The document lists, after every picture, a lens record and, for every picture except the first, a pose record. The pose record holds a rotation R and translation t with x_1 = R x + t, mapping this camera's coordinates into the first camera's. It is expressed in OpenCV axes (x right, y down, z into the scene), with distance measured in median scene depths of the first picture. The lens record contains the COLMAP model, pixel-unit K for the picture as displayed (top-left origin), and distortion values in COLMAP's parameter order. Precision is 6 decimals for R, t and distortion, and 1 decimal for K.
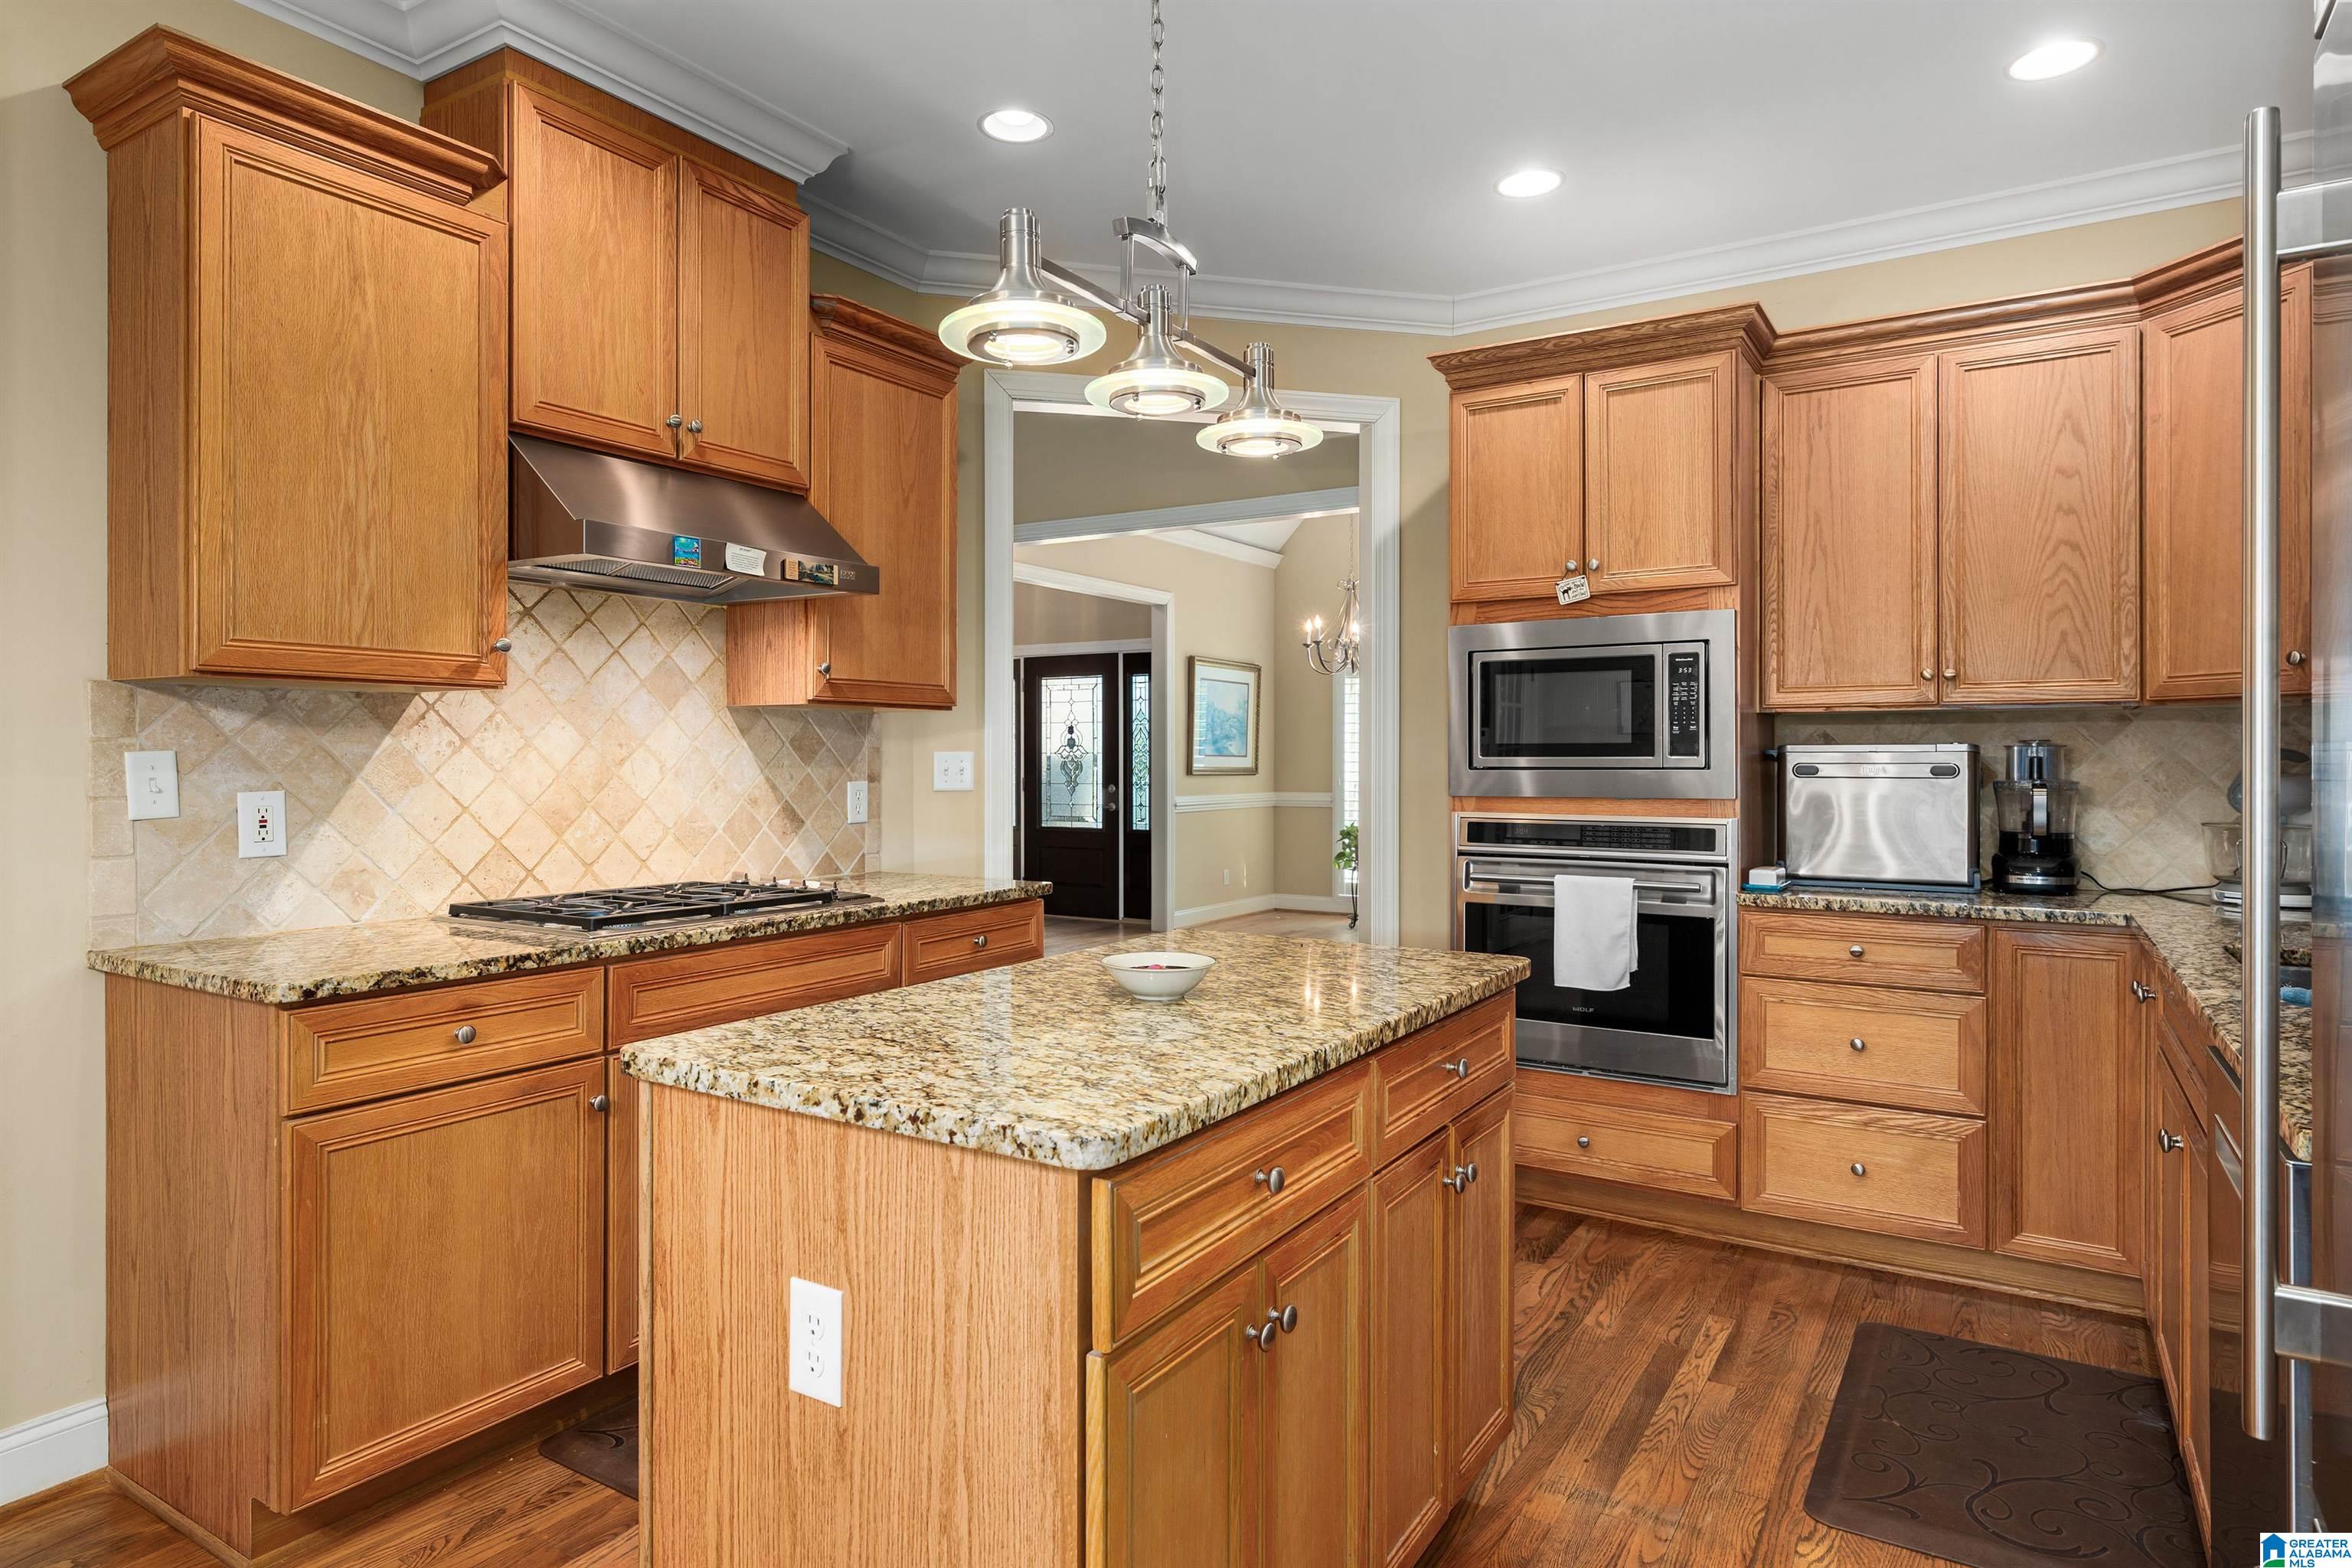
lens RADIAL K [[1326.3, 0, 1175.4], [0, 1326.3, 760.3], [0, 0, 1]] dist [-0.001928, -0.000584]
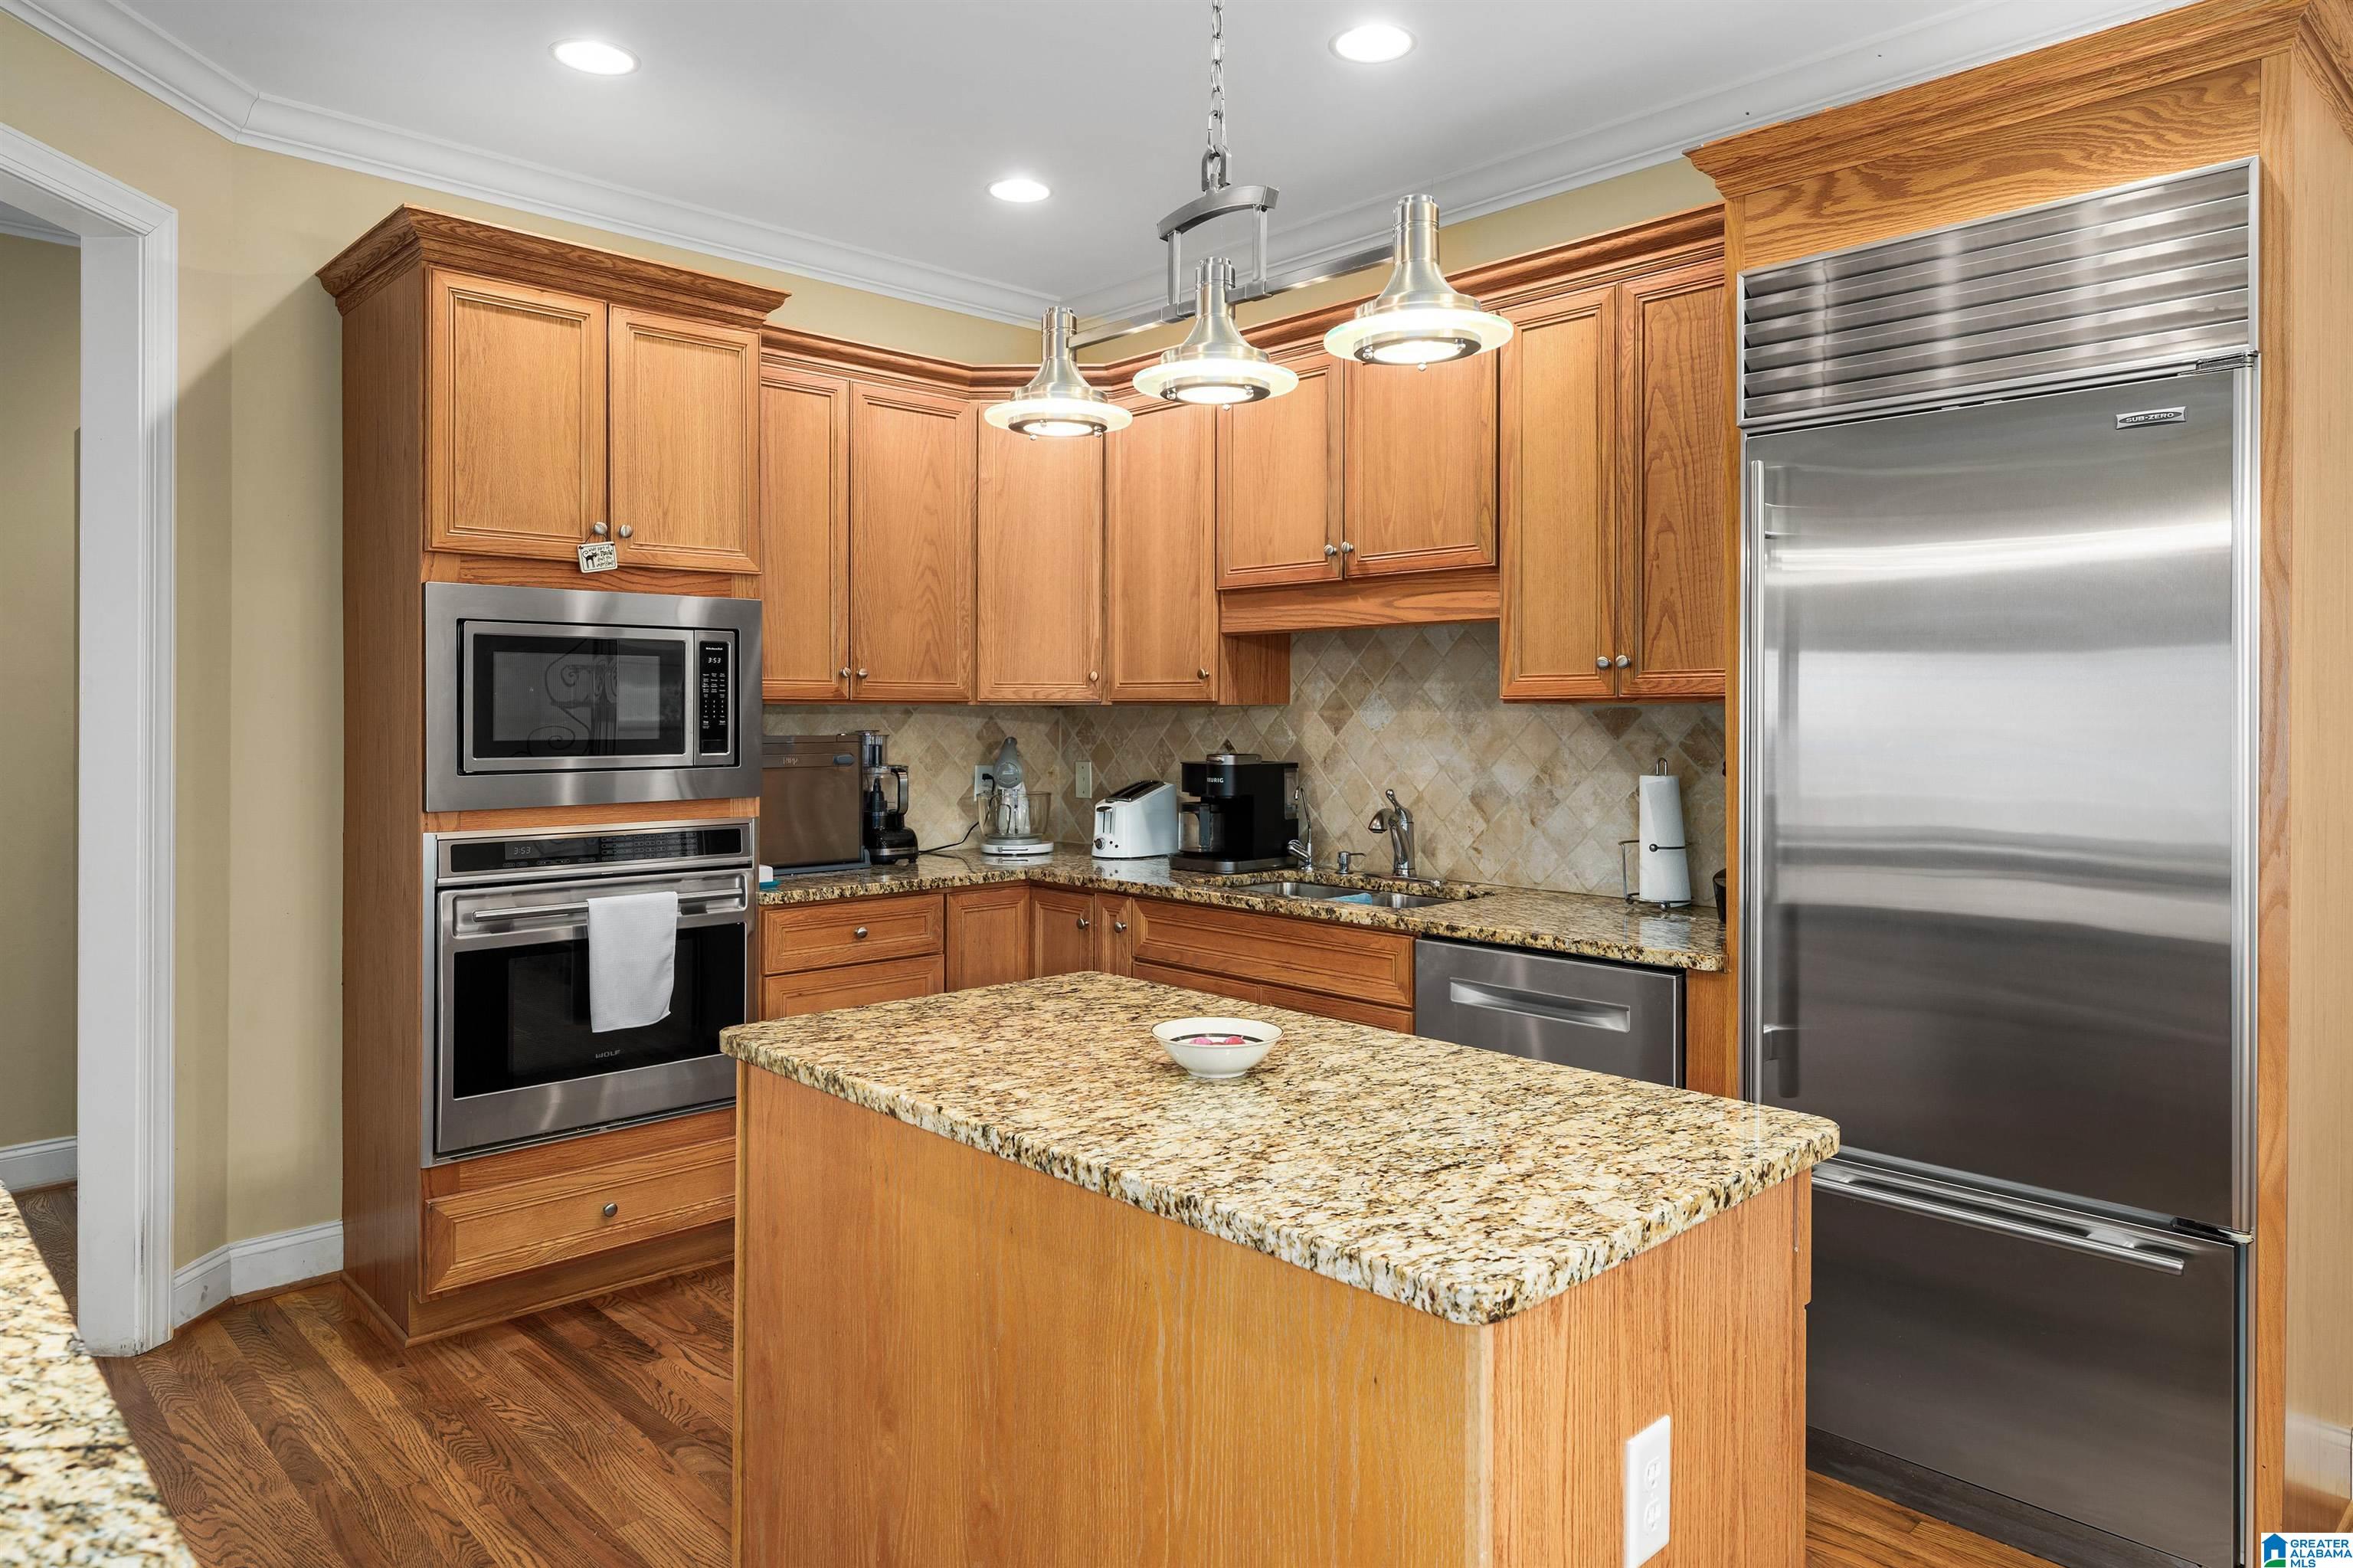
lens RADIAL K [[1456.6, 0, 1180.5], [0, 1456.6, 712.3], [0, 0, 1]] dist [0.000945, 0.000196]
pose [[0.237272, 0.000428, 0.971443, -0.530924], [-0.003800, 0.999993, 0.000488, -0.033507], [-0.971436, -0.003807, 0.237272, 0.442547]]
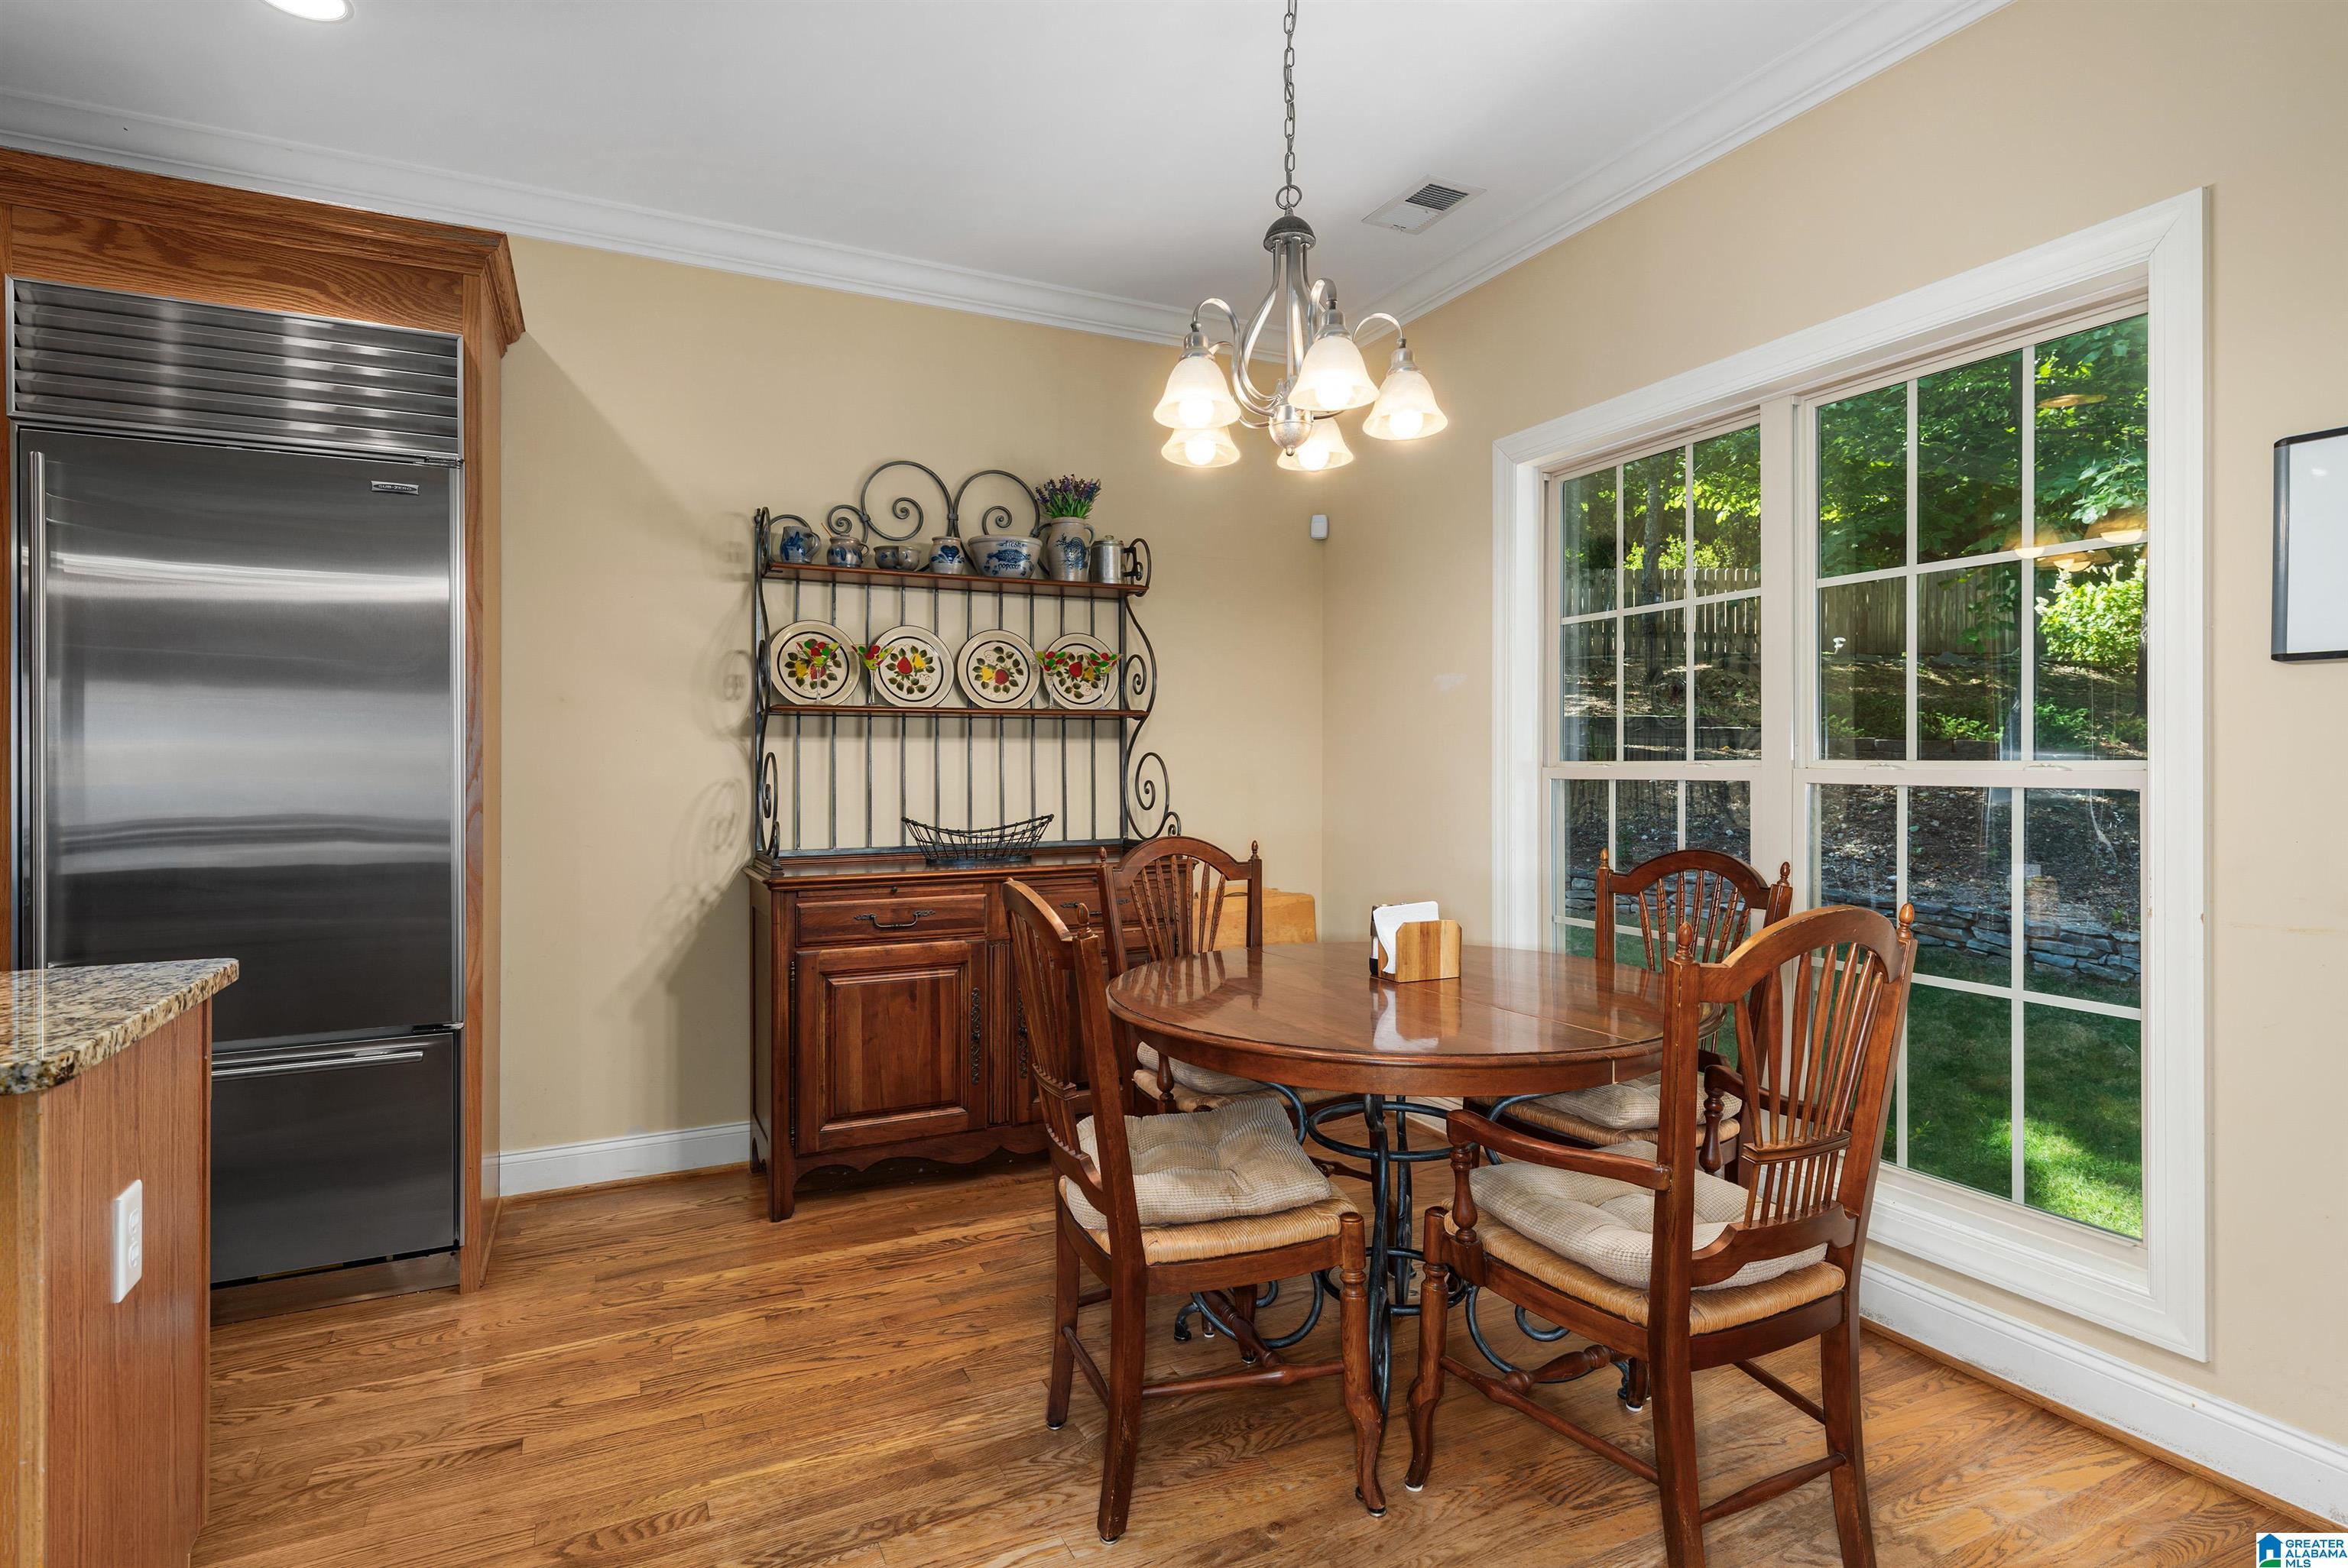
lens RADIAL K [[1190.4, 0, 1183.6], [0, 1190.4, 767.2], [0, 0, 1]] dist [0.001200, 0.000156]
pose [[-0.856886, 0.000082, 0.515506, -0.641890], [0.001667, 0.999995, 0.002611, 0.015008], [-0.515503, 0.003096, -0.856882, 0.578046]]
